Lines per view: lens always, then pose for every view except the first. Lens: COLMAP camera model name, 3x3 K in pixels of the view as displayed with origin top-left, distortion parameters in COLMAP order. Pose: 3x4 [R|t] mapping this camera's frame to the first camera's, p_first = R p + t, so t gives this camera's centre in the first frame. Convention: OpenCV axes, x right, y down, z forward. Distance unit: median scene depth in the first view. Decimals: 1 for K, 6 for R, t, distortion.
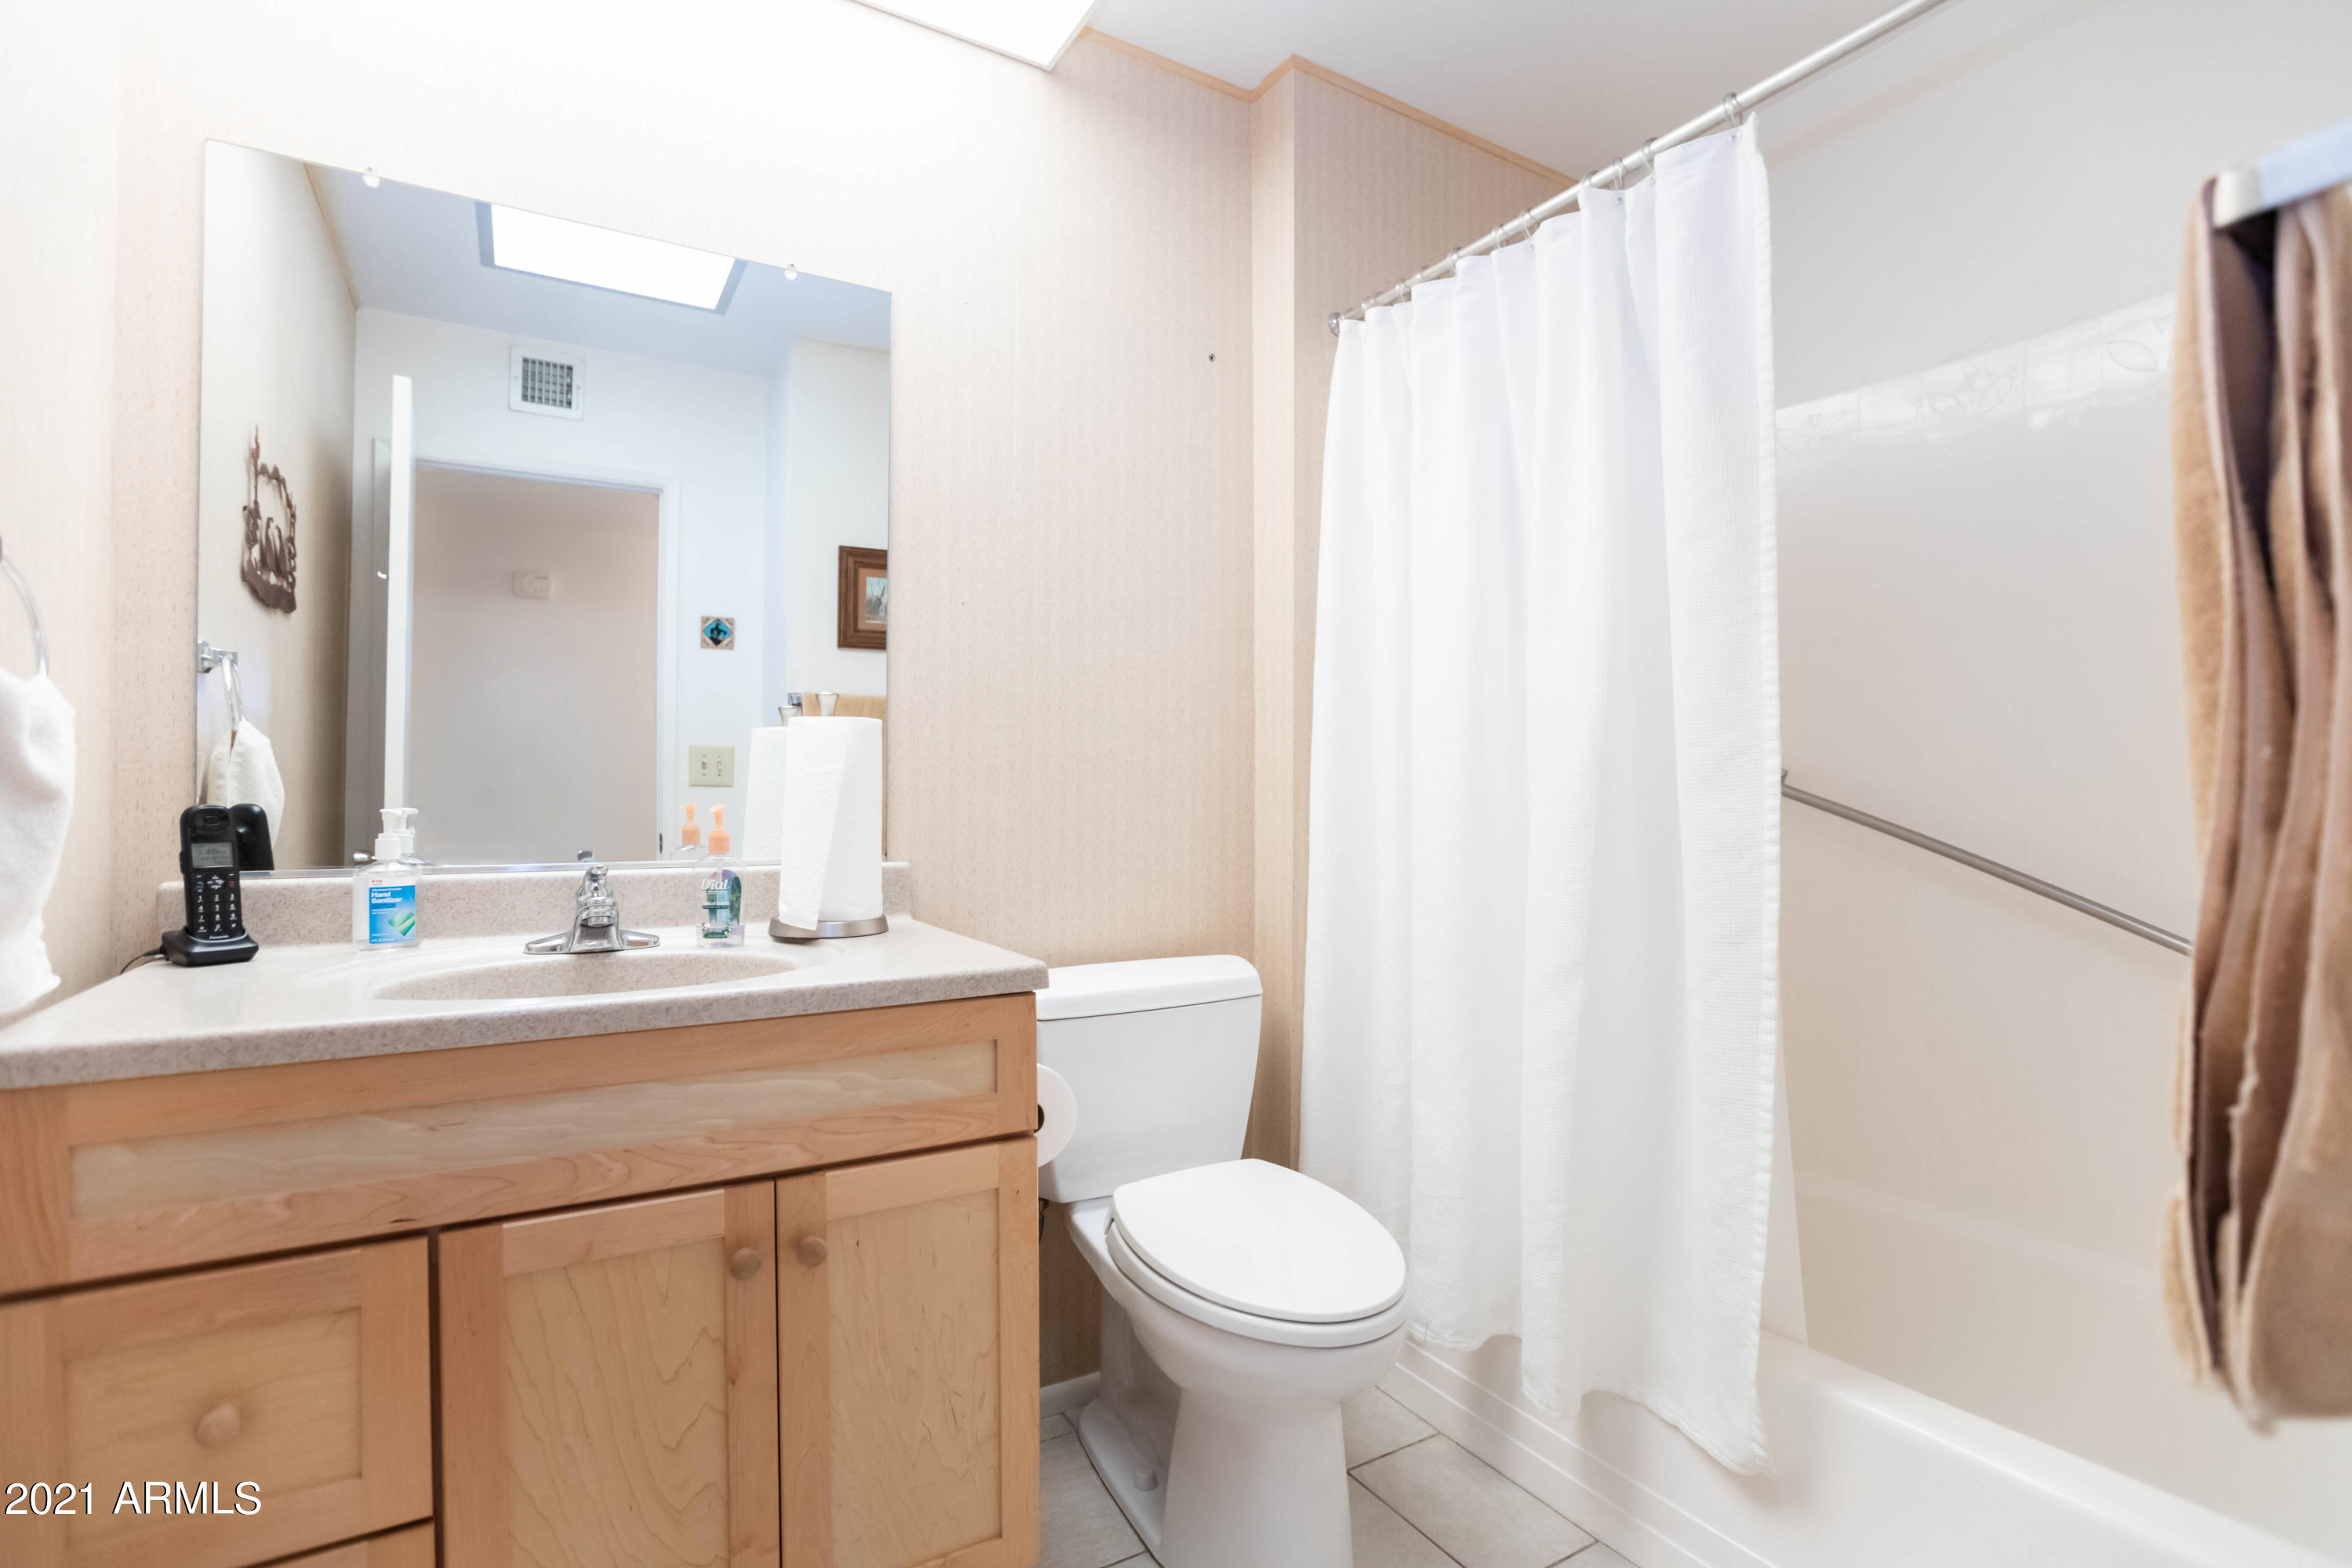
lens RADIAL K [[1081.7, 0, 1176.0], [0, 1081.7, 784.0], [0, 0, 1]] dist [-0.000333, 0.000022]
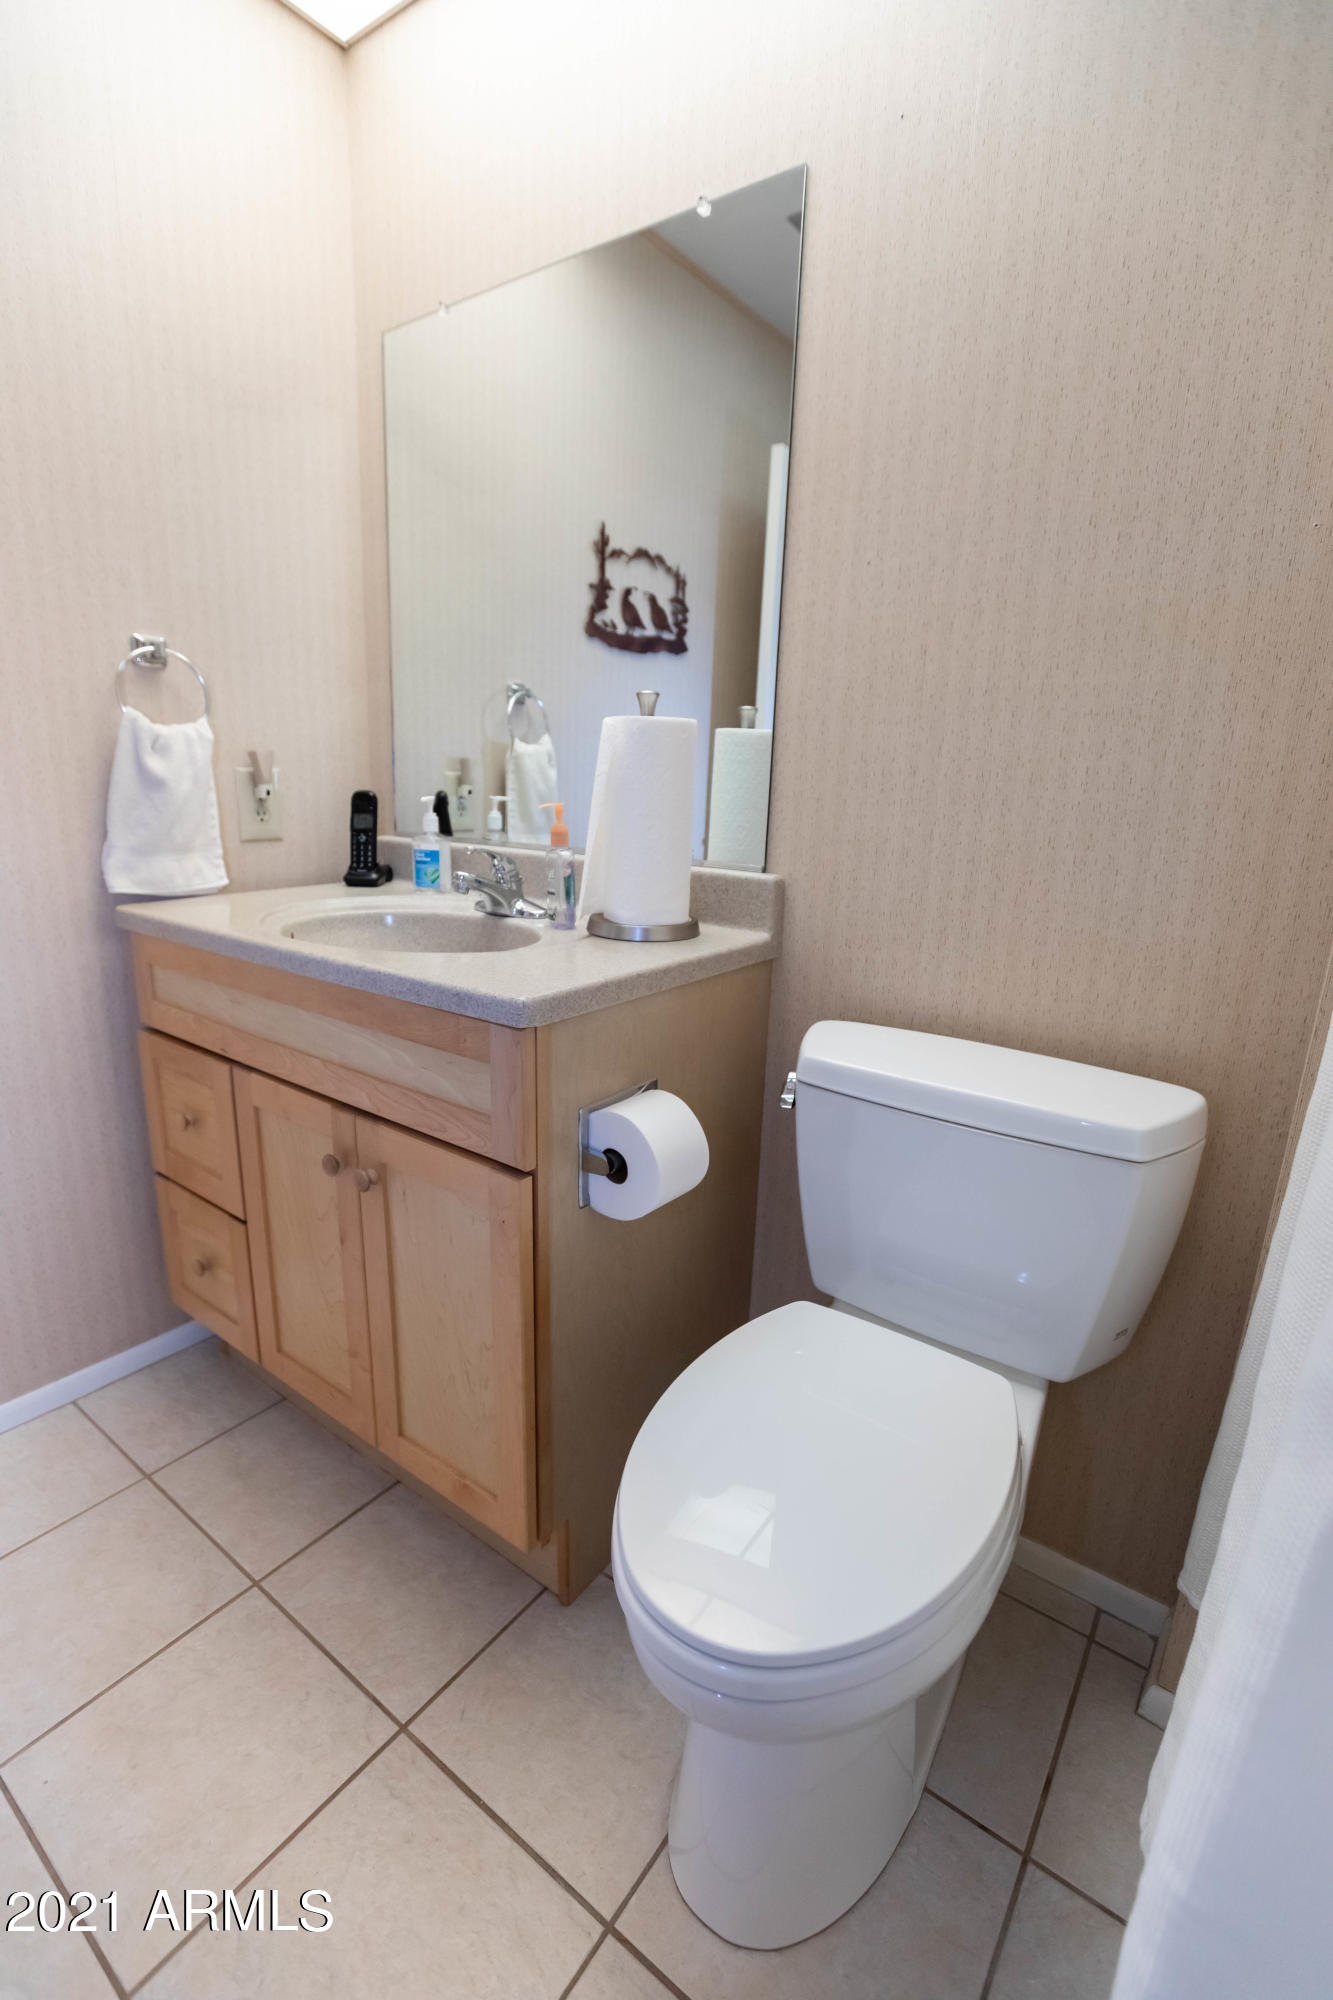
lens RADIAL K [[915.1, 0, 666.5], [0, 915.1, 1000.0], [0, 0, 1]] dist [-0.017067, 0.000480]
pose [[0.401908, 0.232293, -0.885725, 0.605312], [-0.023518, 0.969587, 0.243616, -0.020308], [0.915378, -0.077081, 0.395148, 0.841648]]
